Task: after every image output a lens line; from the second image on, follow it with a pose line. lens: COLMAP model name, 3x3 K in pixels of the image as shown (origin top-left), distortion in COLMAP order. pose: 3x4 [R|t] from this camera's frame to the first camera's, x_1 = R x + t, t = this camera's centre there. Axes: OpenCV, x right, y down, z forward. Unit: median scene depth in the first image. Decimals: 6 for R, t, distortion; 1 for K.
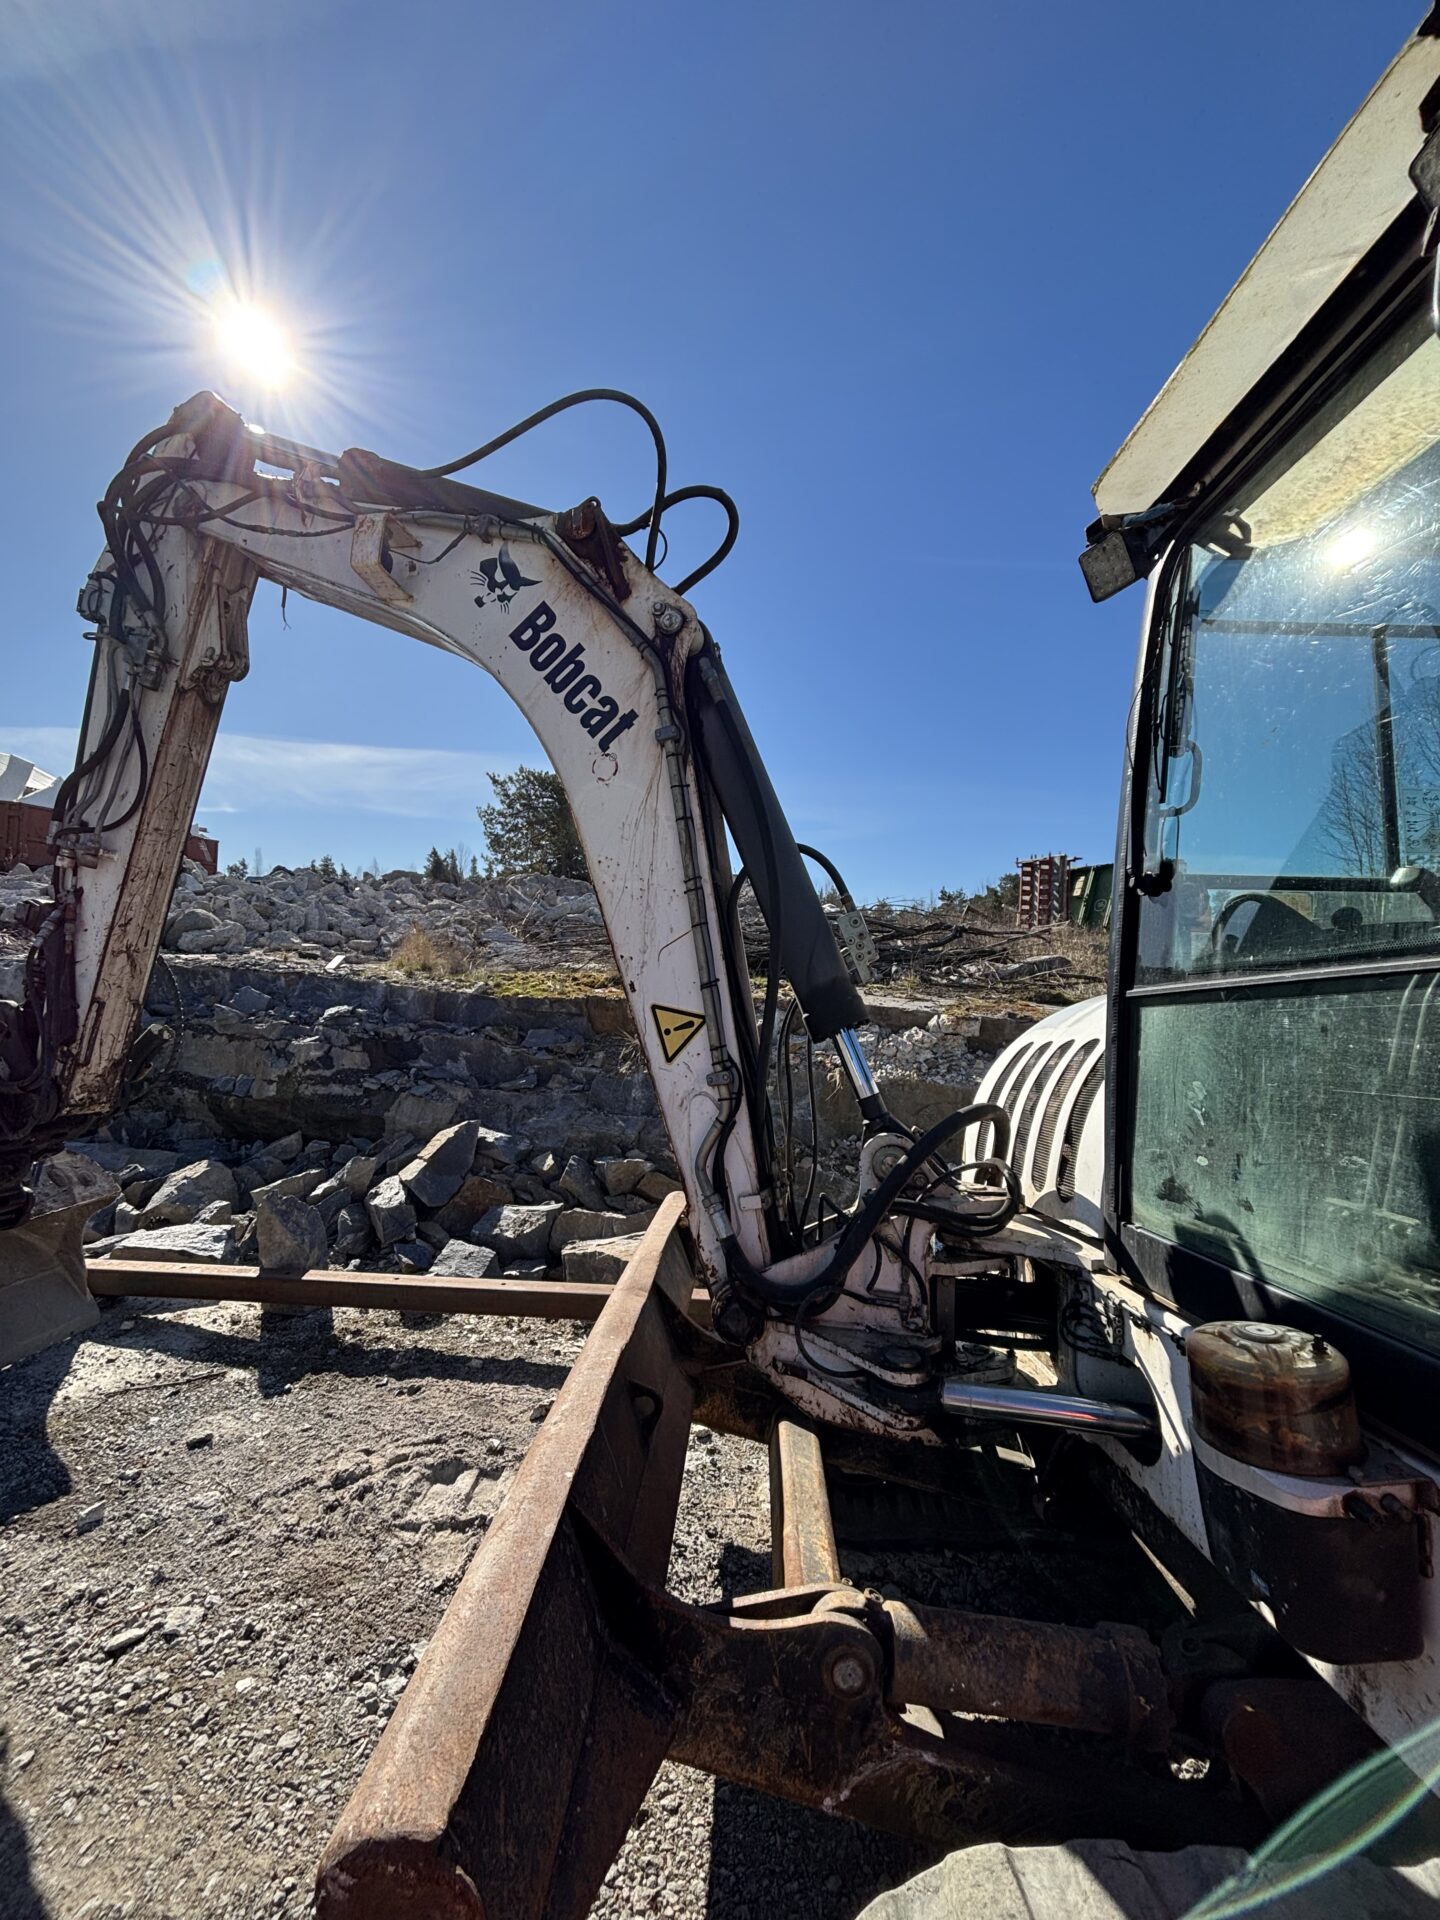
lens RADIAL K [[781.7, 0, 718.2], [0, 781.7, 957.9], [0, 0, 1]] dist [-0.001703, 0.000311]
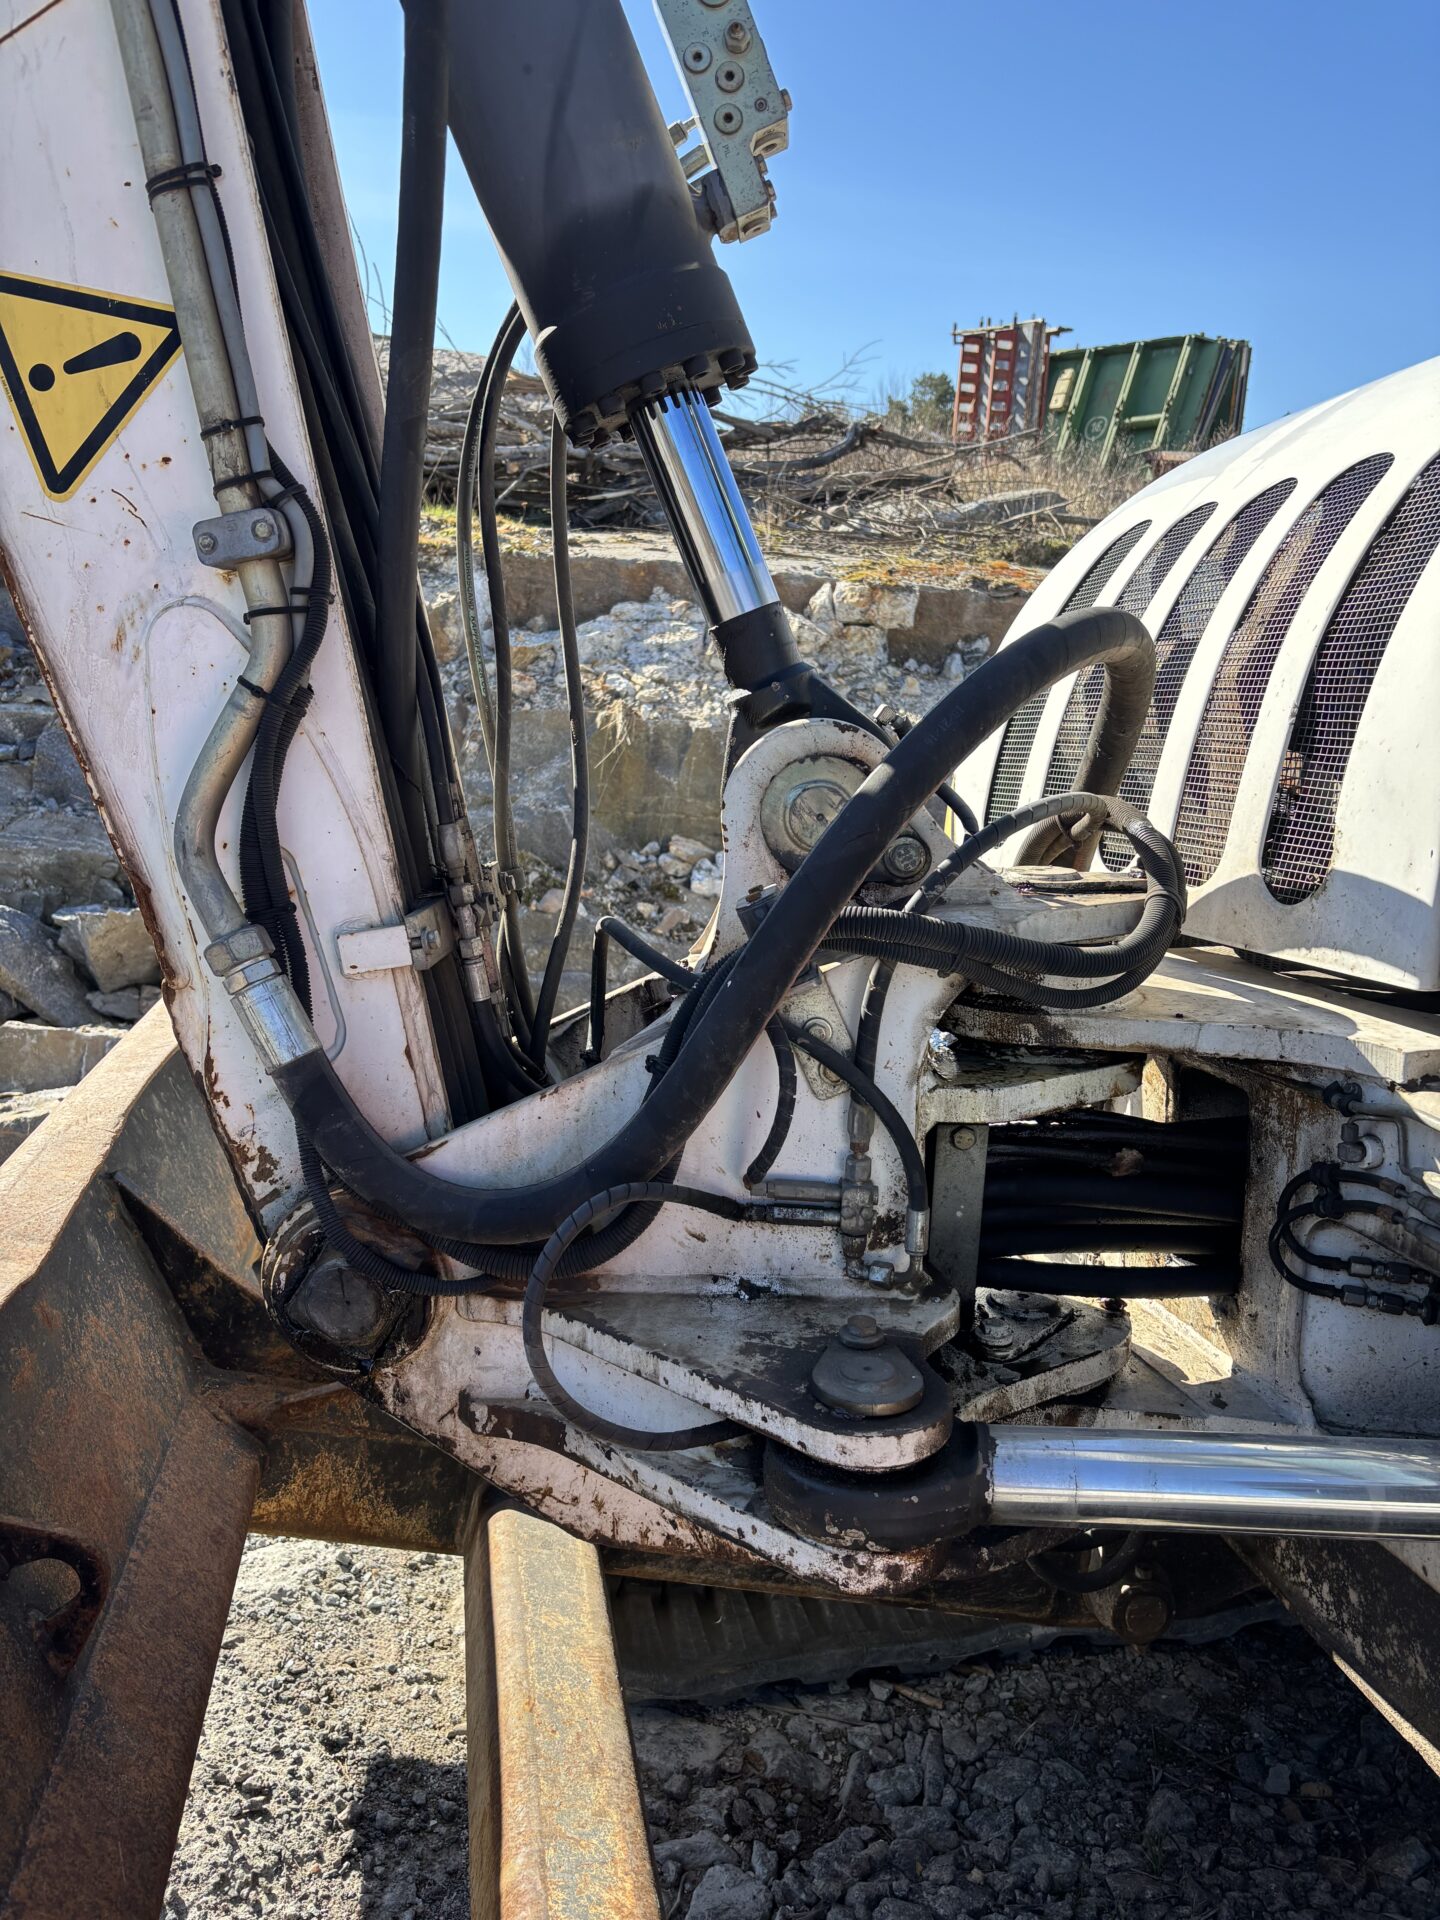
lens RADIAL K [[1472.1, 0, 721.0], [0, 1472.1, 956.5], [0, 0, 1]] dist [0.009267, -0.006715]
pose [[0.973914, -0.047564, 0.221877, 0.047732], [-0.014633, 0.962587, 0.270579, 0.162547], [-0.226445, -0.266767, 0.936781, 0.437912]]
